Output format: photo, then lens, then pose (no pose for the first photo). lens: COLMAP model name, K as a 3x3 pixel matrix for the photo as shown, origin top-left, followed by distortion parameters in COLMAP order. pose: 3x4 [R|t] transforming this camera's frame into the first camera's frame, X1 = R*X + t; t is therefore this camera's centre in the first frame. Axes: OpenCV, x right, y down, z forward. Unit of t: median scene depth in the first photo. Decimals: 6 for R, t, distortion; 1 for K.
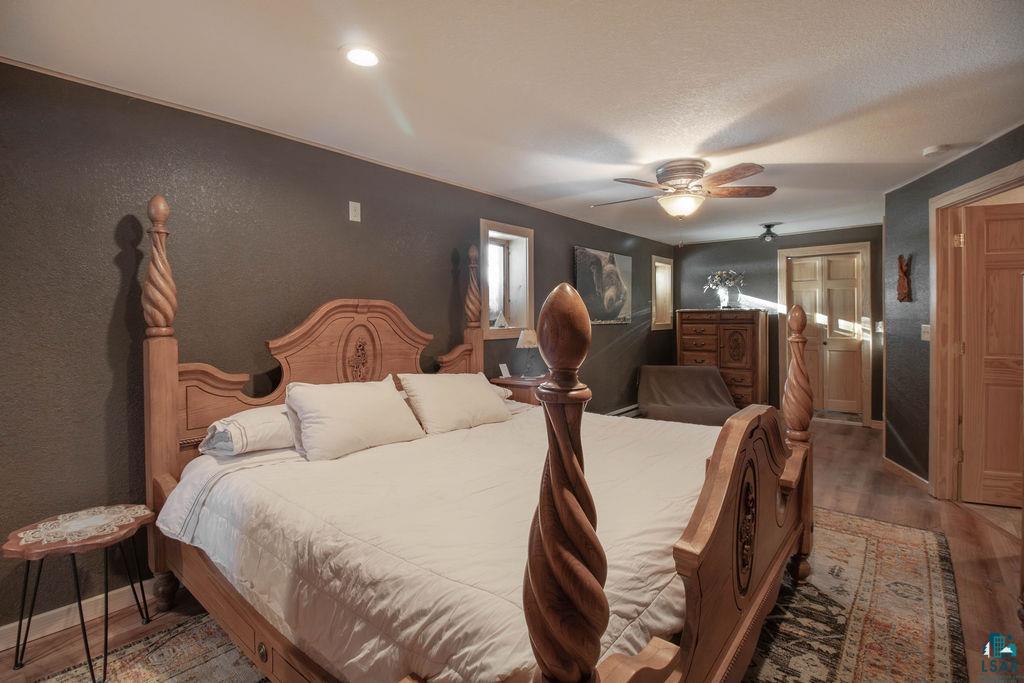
lens RADIAL K [[479.8, 0, 514.7], [0, 479.8, 320.5], [0, 0, 1]] dist [-0.000535, -0.014697]
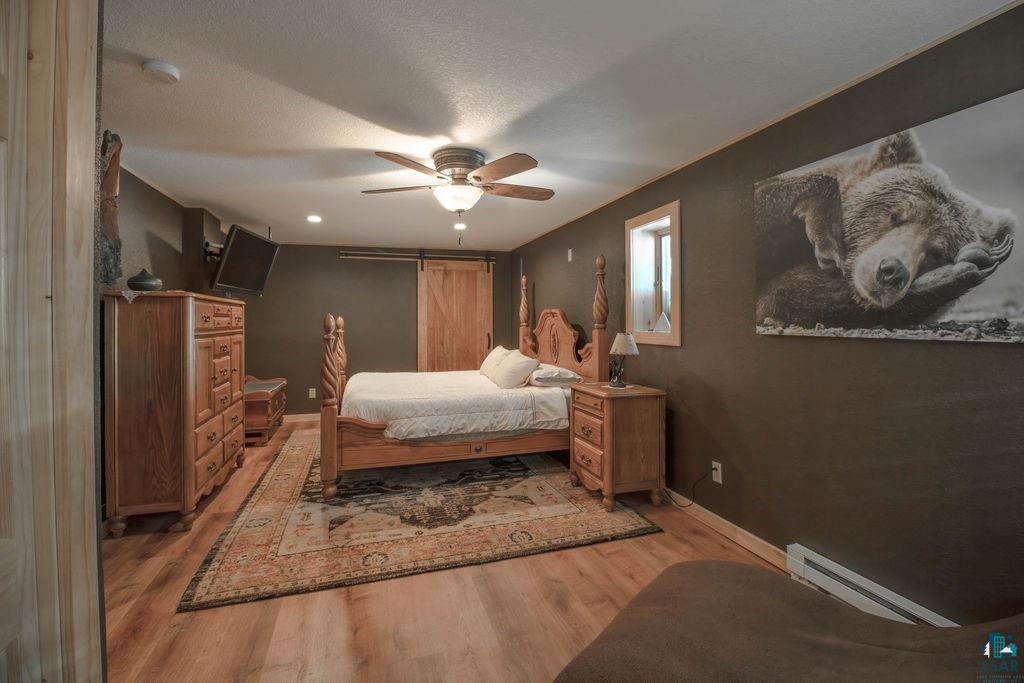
lens RADIAL K [[479.8, 0, 514.7], [0, 479.8, 320.5], [0, 0, 1]] dist [-0.000535, -0.014697]
pose [[-0.541774, 0.010416, -0.840460, 1.250561], [0.004994, 0.999945, 0.009173, -0.021592], [0.840510, 0.000773, -0.541796, 1.874260]]
